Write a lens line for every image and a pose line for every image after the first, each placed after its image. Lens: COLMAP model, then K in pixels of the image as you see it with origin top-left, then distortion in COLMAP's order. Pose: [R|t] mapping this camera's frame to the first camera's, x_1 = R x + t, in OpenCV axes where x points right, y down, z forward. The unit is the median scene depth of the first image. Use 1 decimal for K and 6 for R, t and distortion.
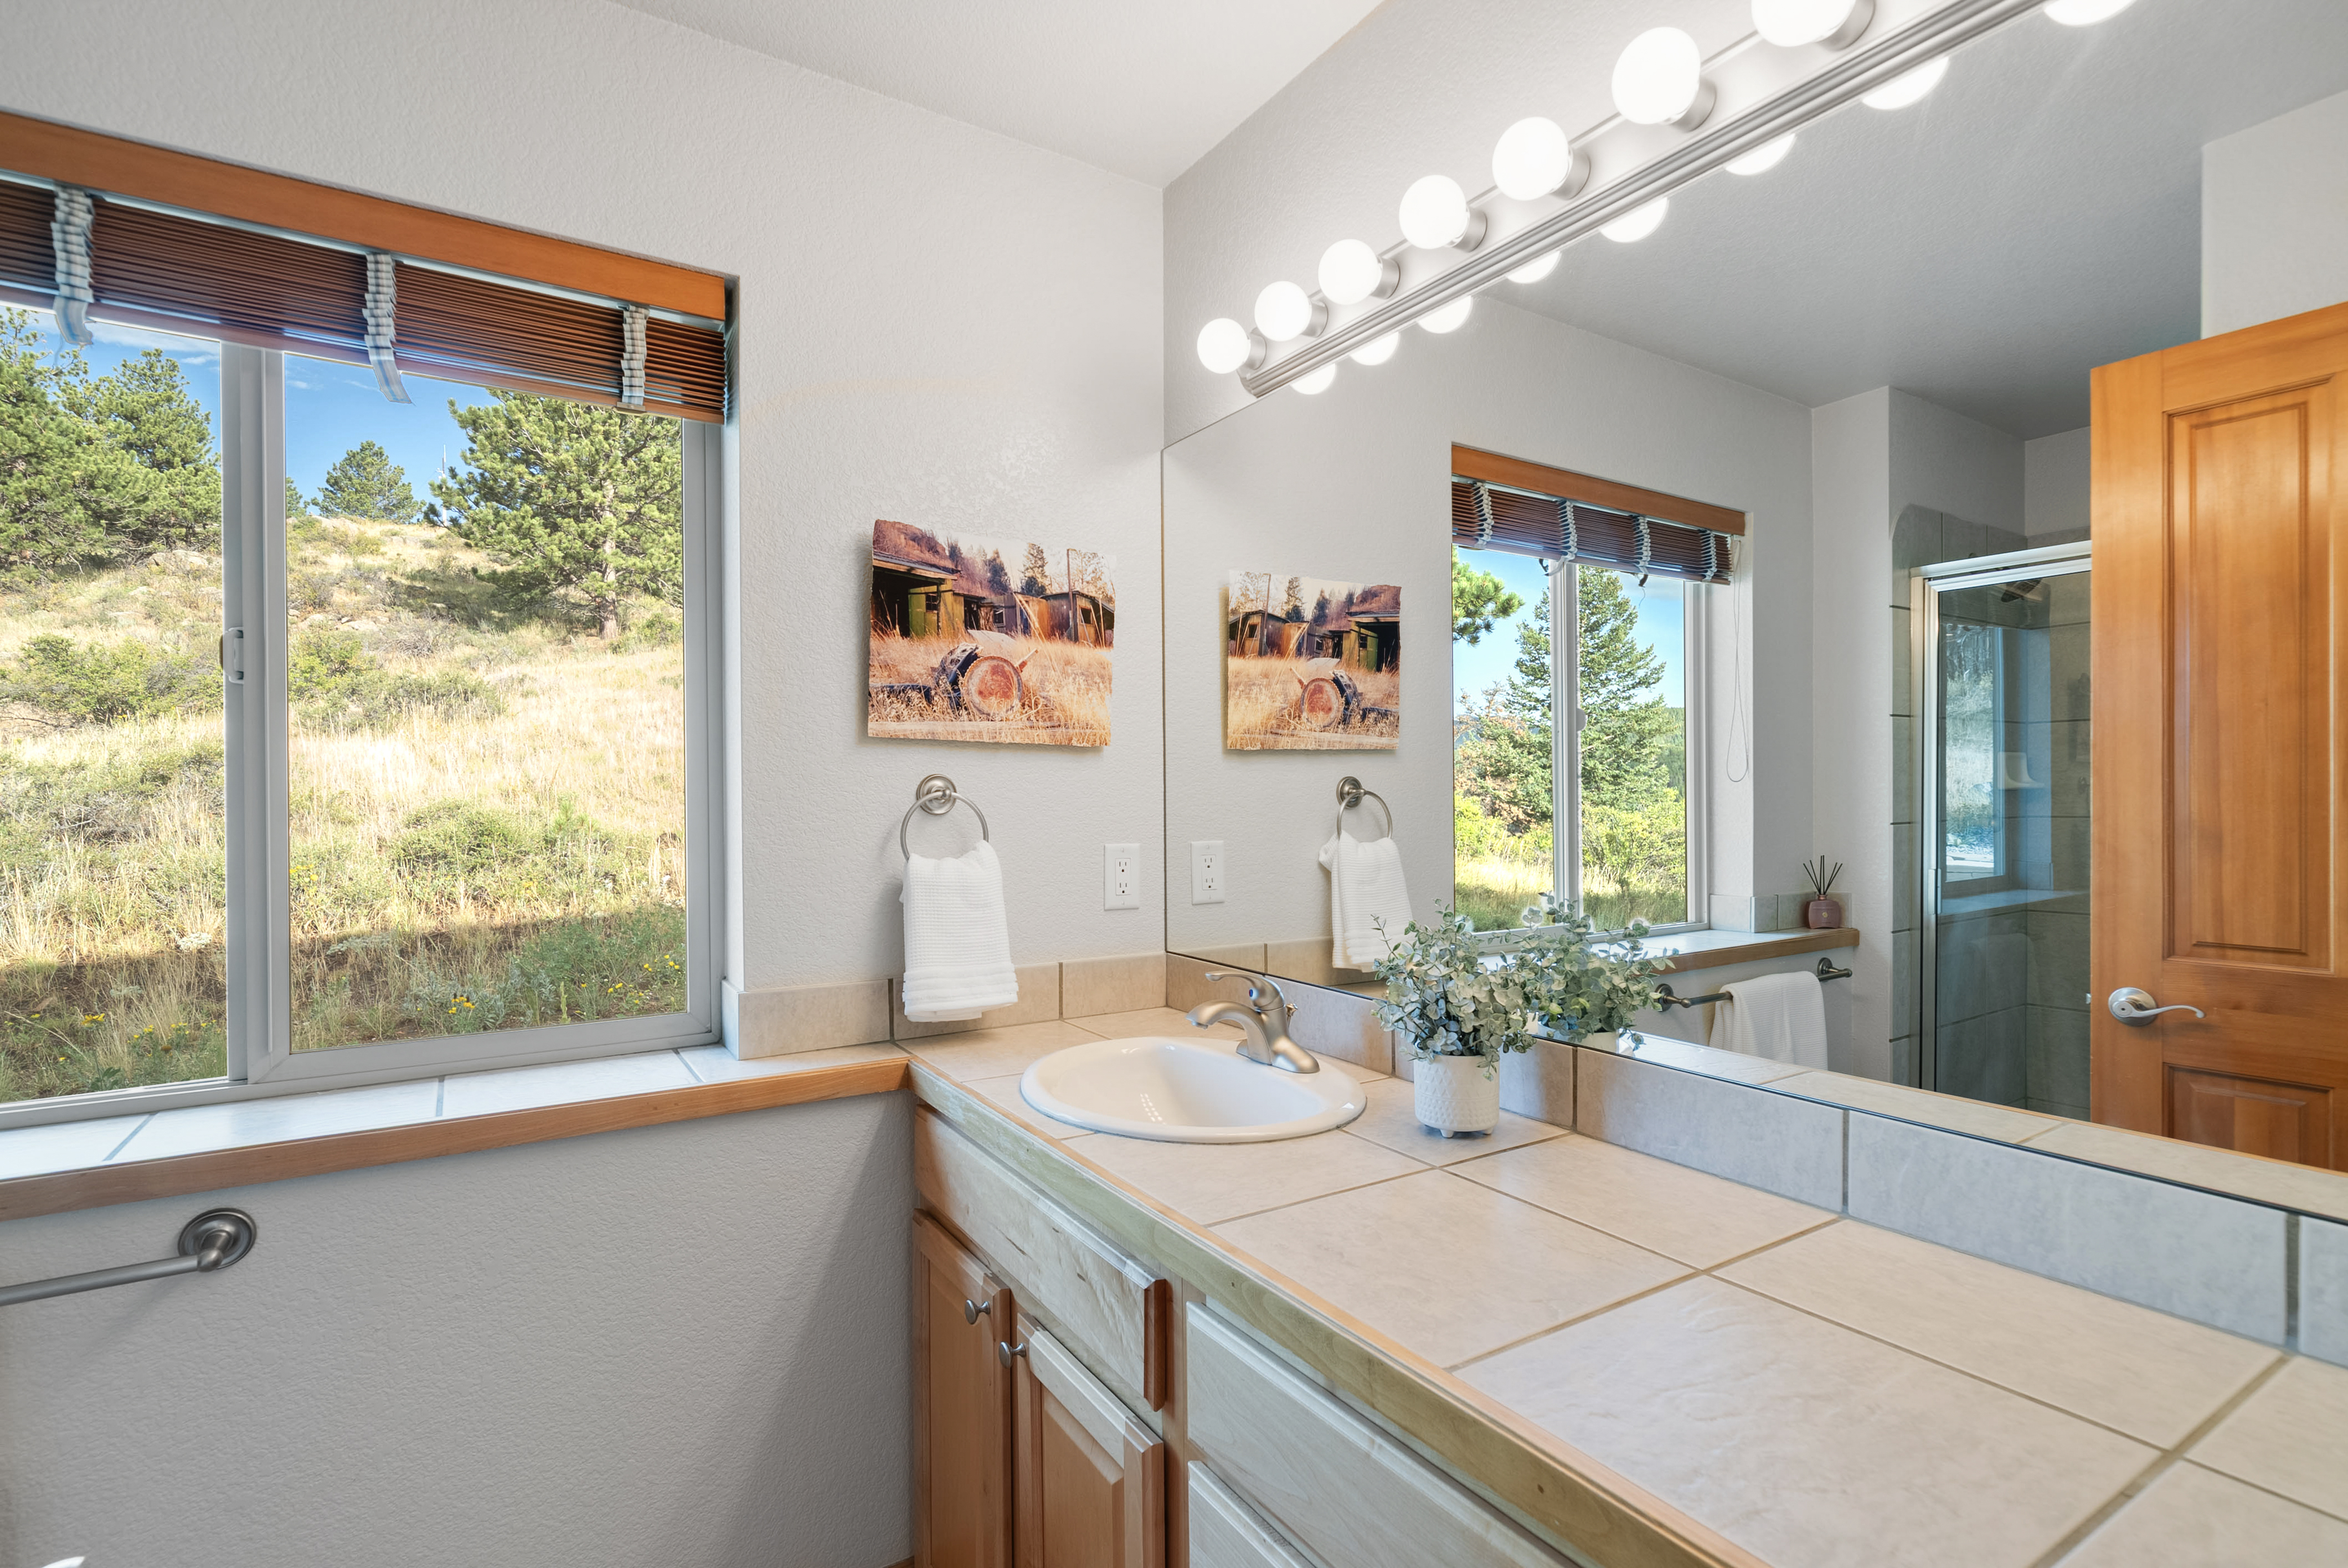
lens RADIAL K [[1067.5, 0, 1127.6], [0, 1067.5, 803.2], [0, 0, 1]] dist [-0.000938, 0.000254]
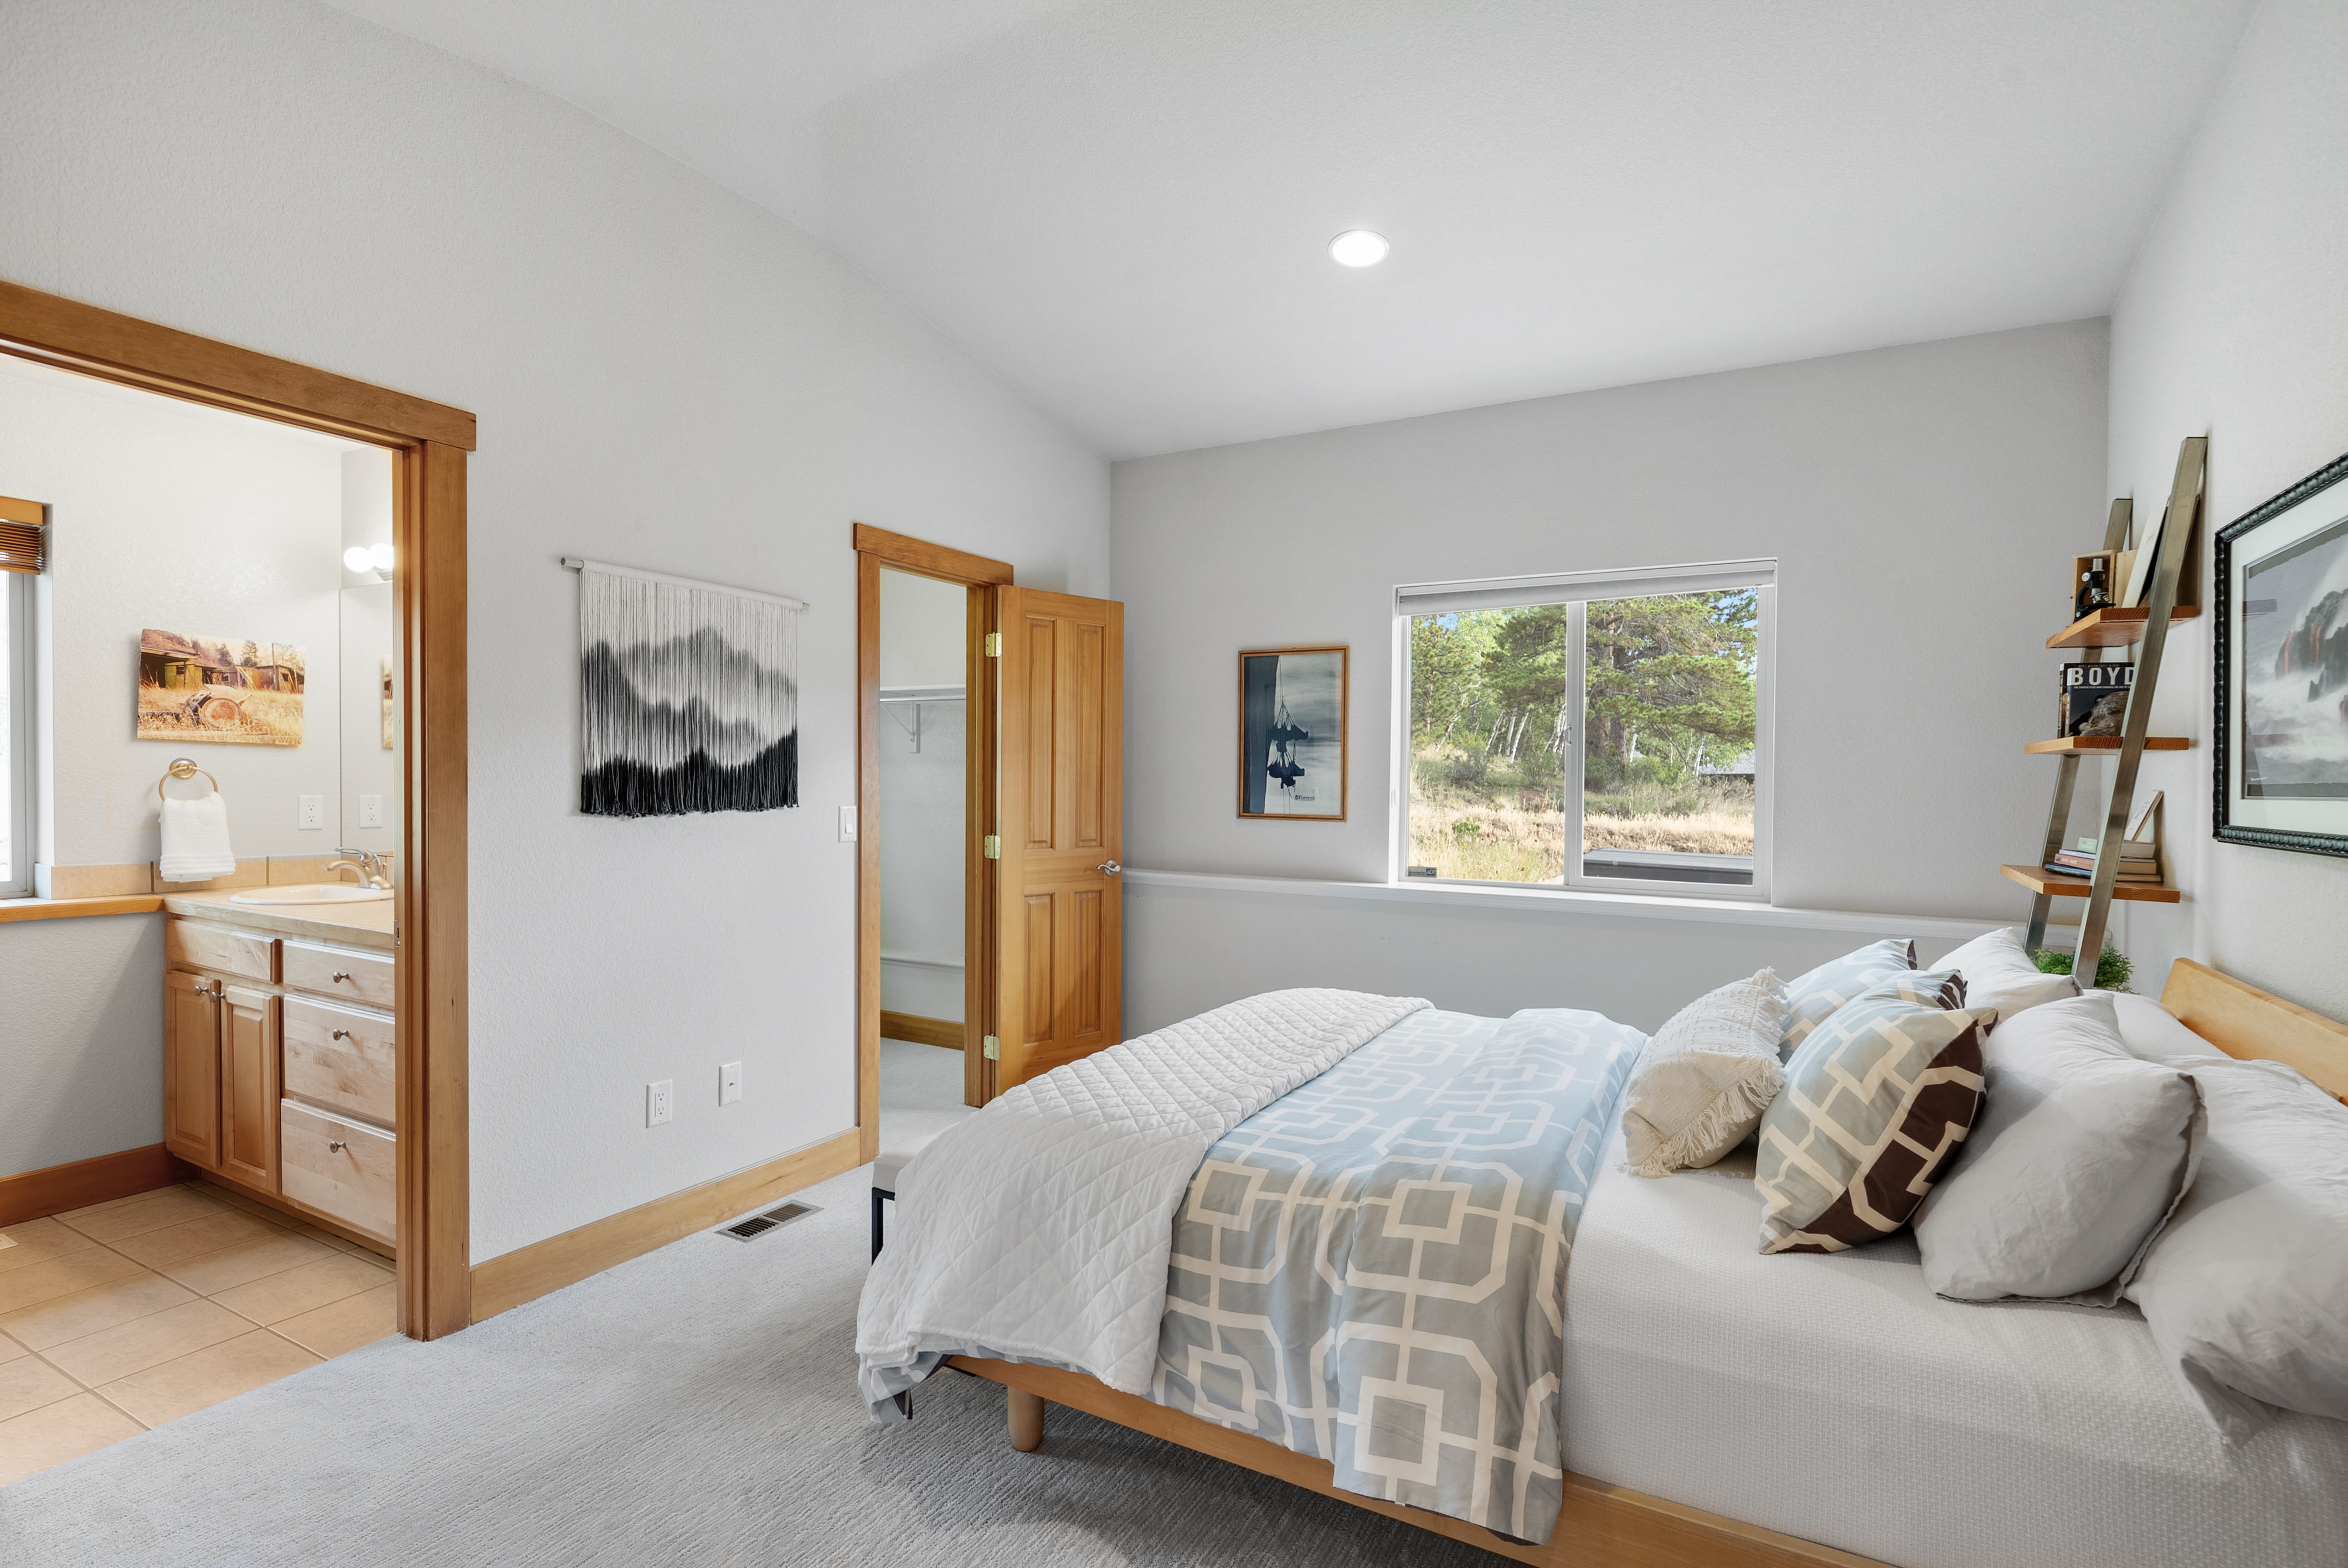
lens RADIAL K [[1067.5, 0, 1127.6], [0, 1067.5, 803.2], [0, 0, 1]] dist [-0.000938, 0.000254]
pose [[0.862569, 0.008906, 0.505861, 0.328593], [-0.023632, 0.999463, 0.022699, -0.029050], [-0.505387, -0.031534, 0.862316, -1.578934]]
